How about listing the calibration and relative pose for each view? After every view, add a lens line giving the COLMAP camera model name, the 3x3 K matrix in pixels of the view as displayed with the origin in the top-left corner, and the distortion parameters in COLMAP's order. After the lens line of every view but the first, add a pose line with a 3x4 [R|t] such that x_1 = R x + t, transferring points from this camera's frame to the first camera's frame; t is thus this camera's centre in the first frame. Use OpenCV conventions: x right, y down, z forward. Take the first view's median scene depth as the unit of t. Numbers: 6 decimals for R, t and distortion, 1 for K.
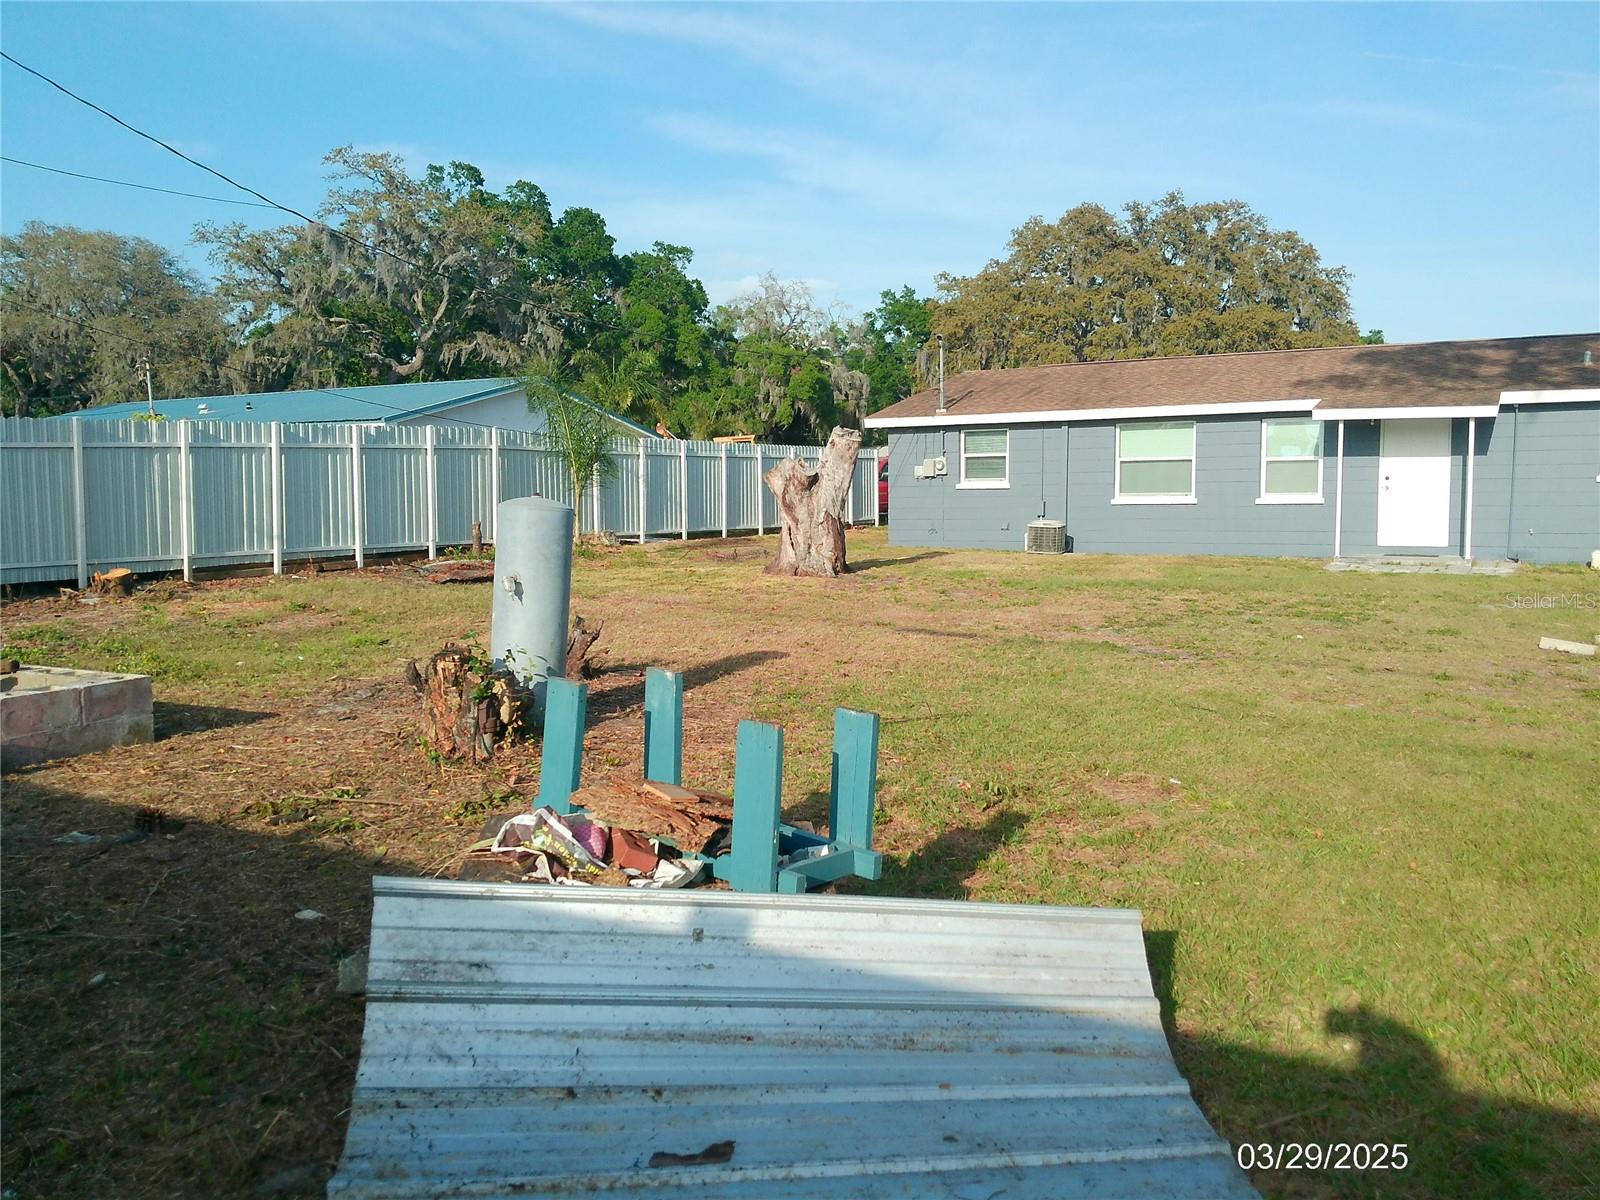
lens RADIAL K [[1304.6, 0, 790.5], [0, 1304.6, 606.9], [0, 0, 1]] dist [0.082946, -0.160725]
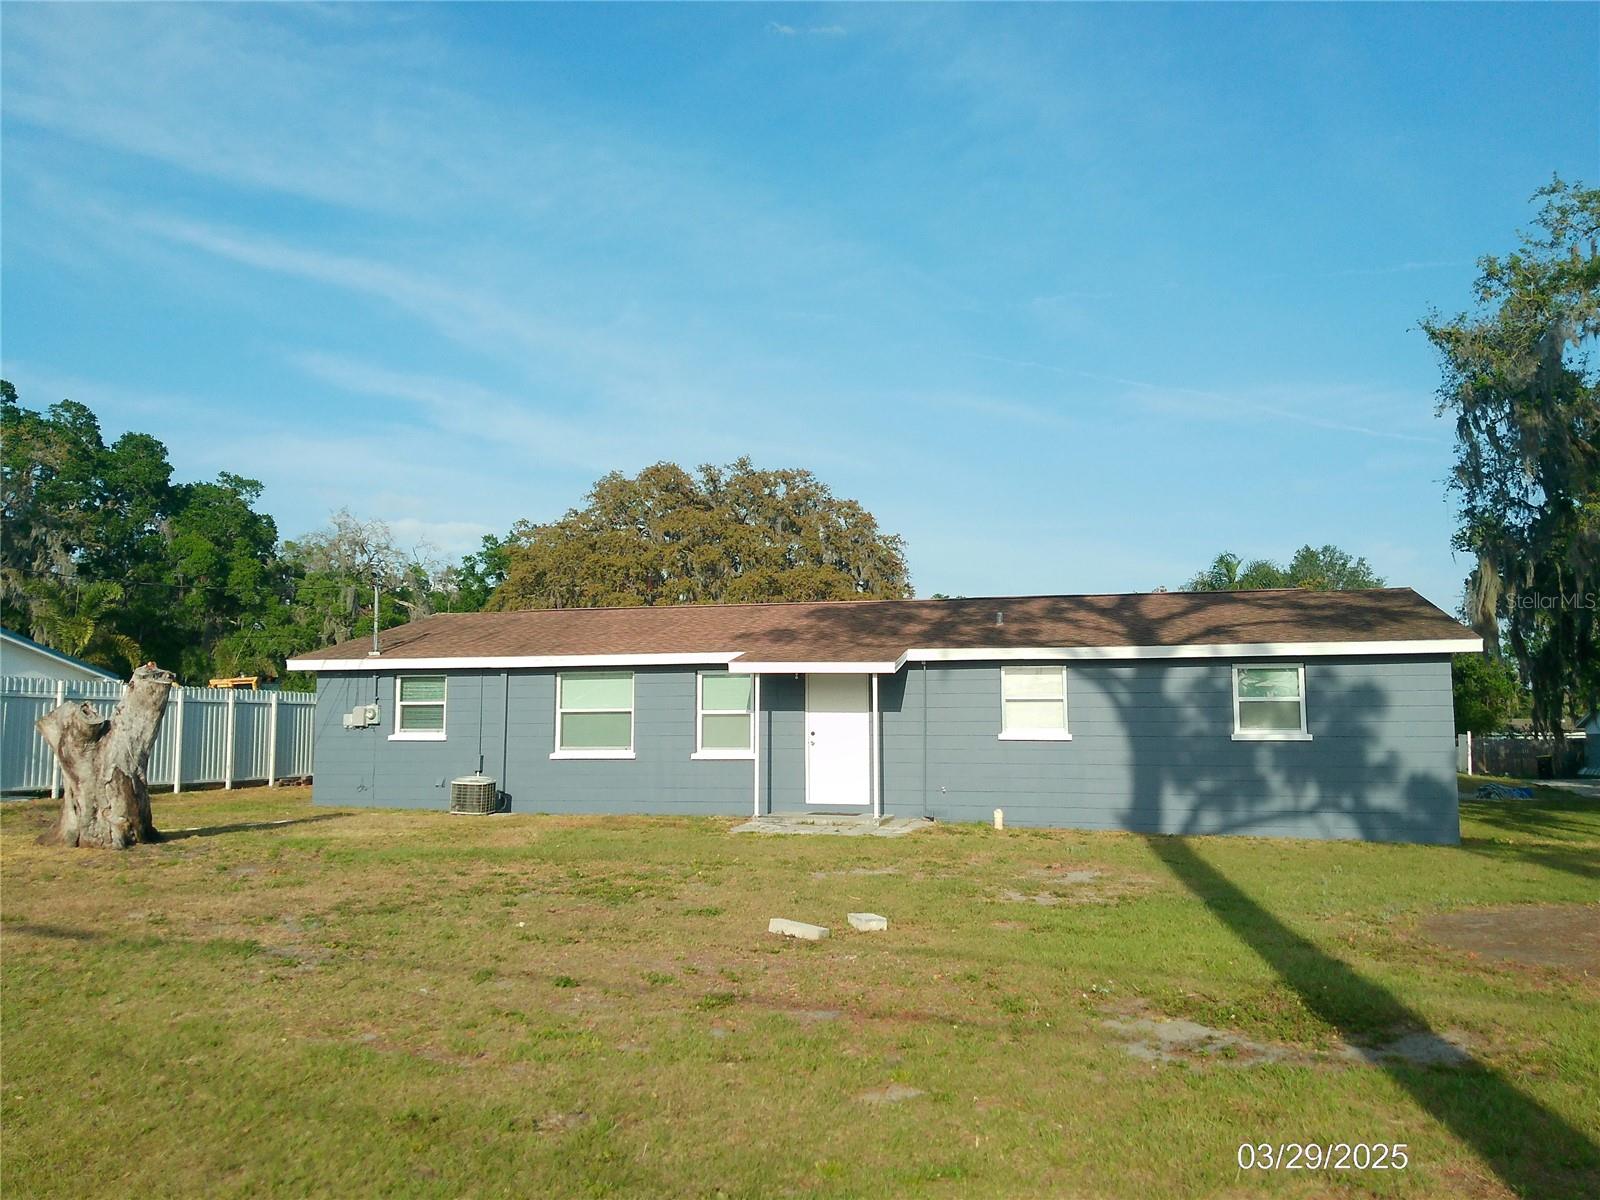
lens RADIAL K [[1304.6, 0, 794.0], [0, 1304.6, 592.7], [0, 0, 1]] dist [0.082946, -0.160725]
pose [[0.966586, 0.037754, 0.253548, 0.180342], [0.013313, 0.980367, -0.196729, -0.009596], [-0.255998, 0.193531, 0.947106, 0.063121]]
